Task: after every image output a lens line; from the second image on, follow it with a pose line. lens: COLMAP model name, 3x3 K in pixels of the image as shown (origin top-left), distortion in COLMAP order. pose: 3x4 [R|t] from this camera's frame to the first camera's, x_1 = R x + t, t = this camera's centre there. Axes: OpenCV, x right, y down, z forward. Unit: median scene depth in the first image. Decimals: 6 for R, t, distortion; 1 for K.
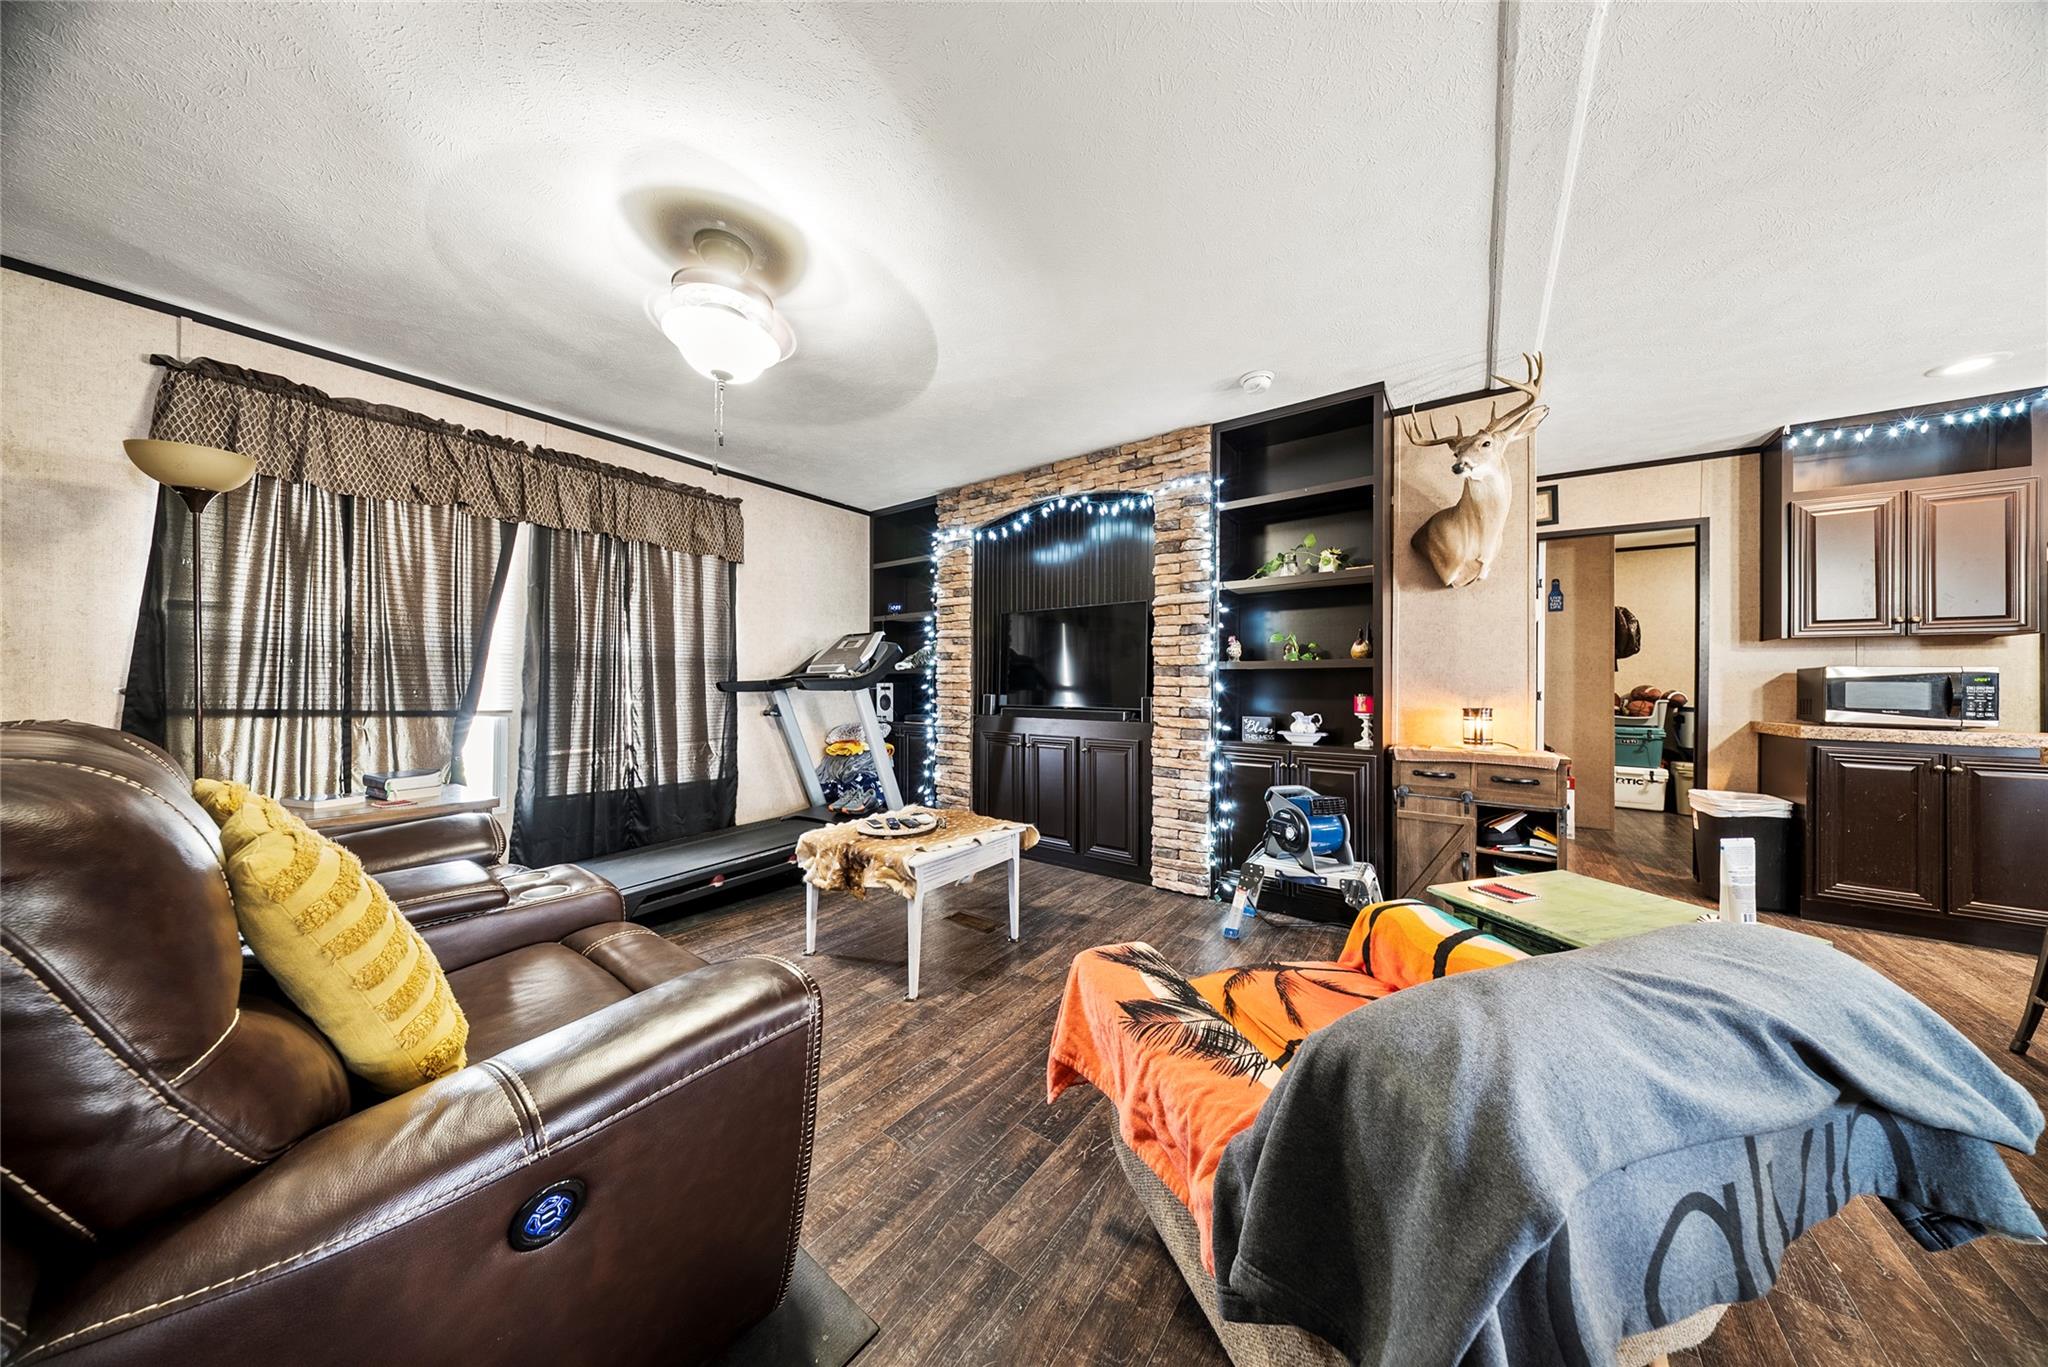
lens RADIAL K [[603.0, 0, 1027.4], [0, 603.0, 679.9], [0, 0, 1]] dist [-0.009668, -0.000031]
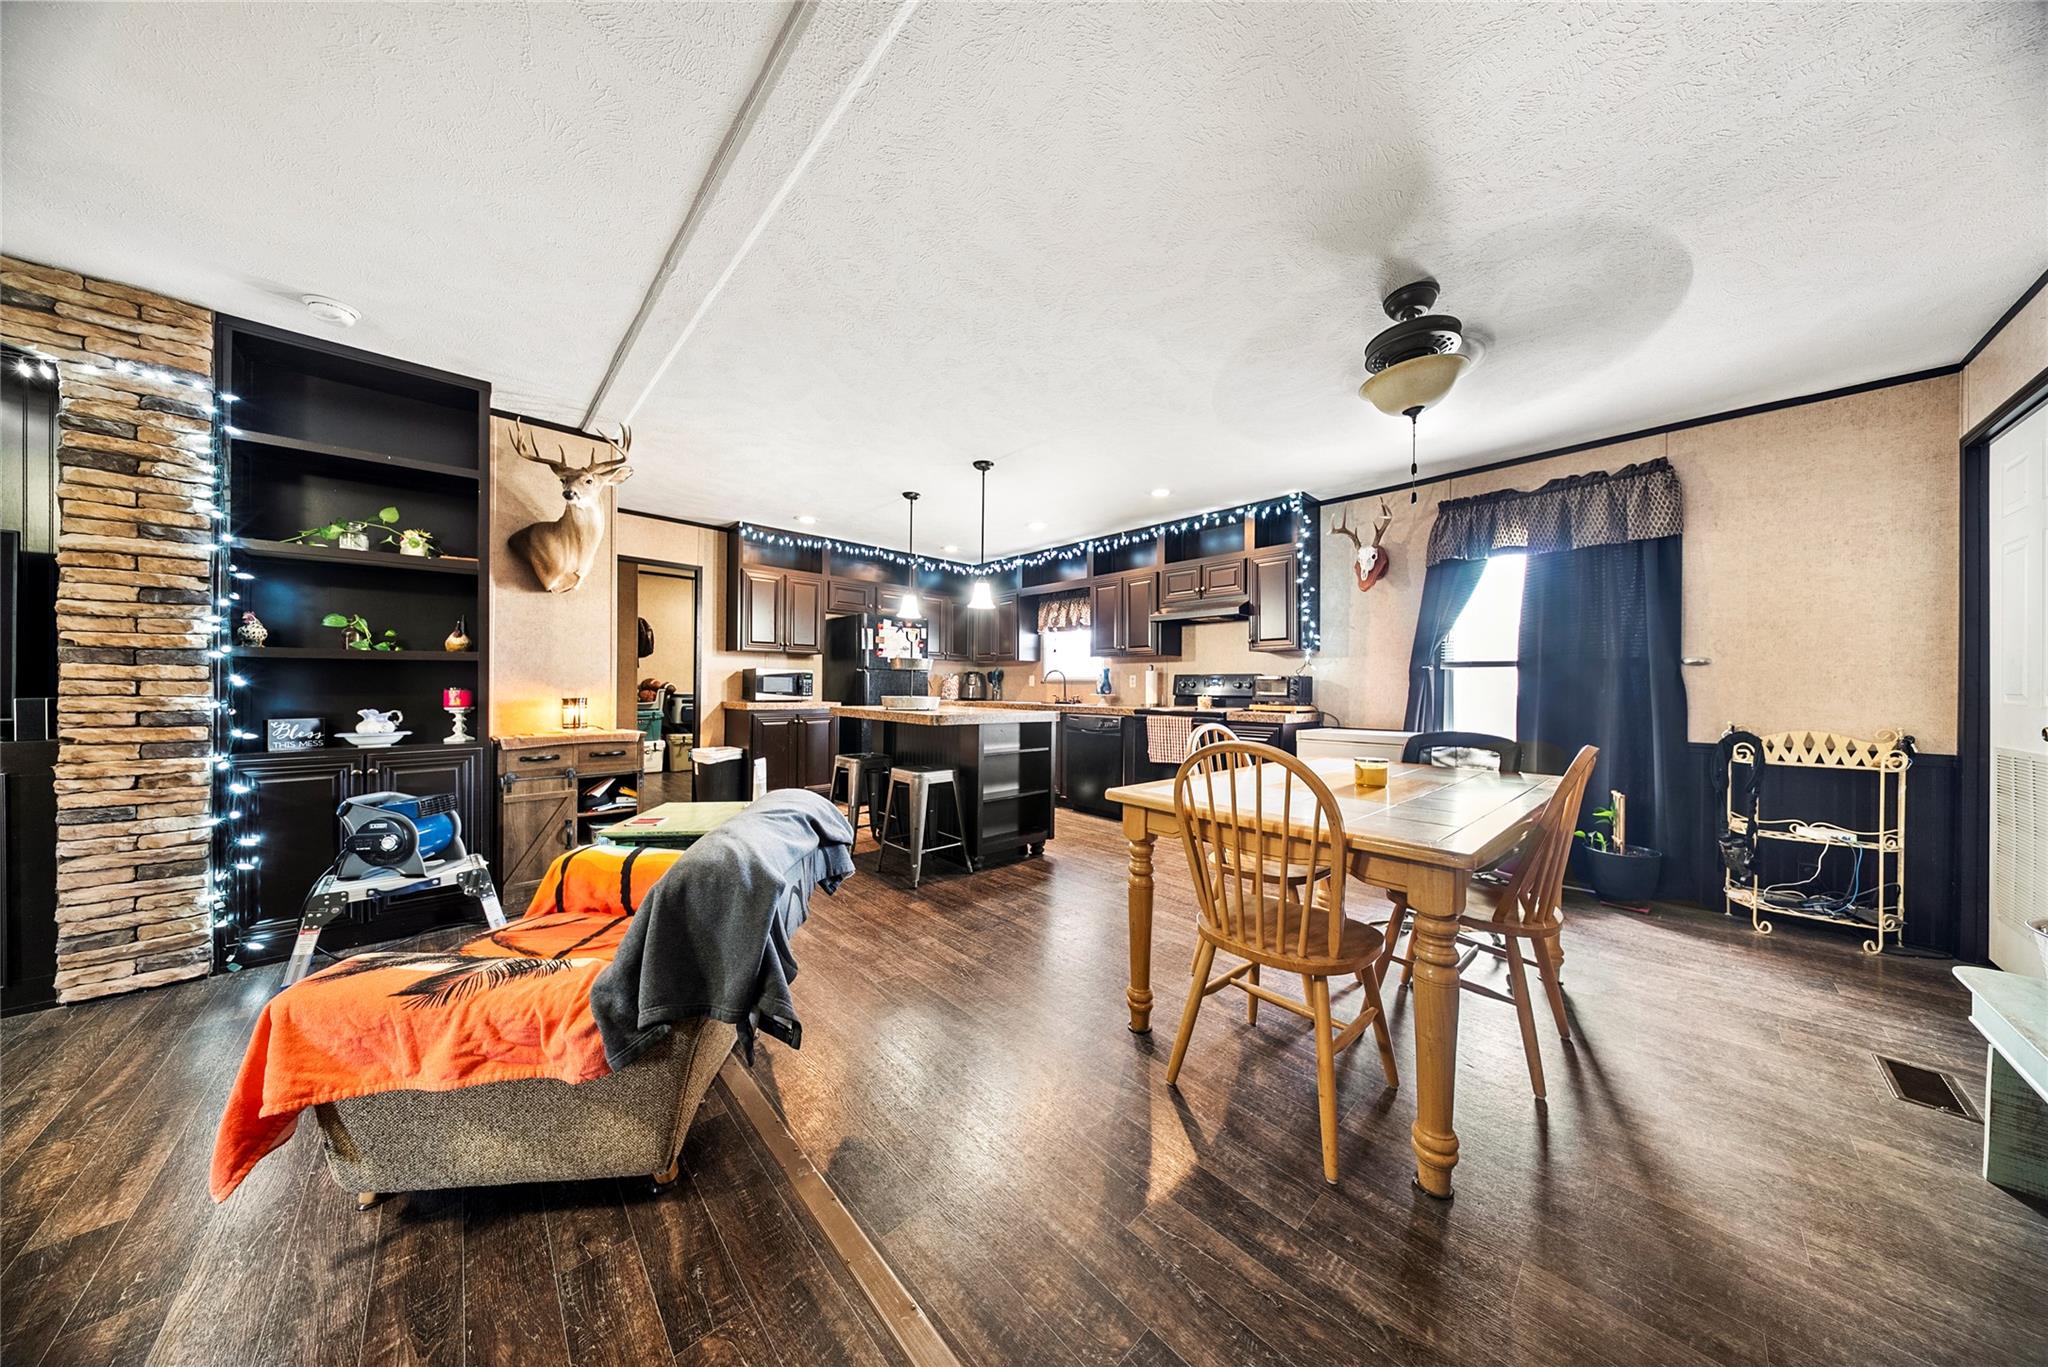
lens RADIAL K [[603.0, 0, 1027.4], [0, 603.0, 679.9], [0, 0, 1]] dist [-0.009668, -0.000031]
pose [[0.169812, -0.000932, 0.985476, -0.237721], [-0.011908, 0.999925, 0.002998, -0.002900], [-0.985404, -0.012244, 0.169788, -0.077179]]
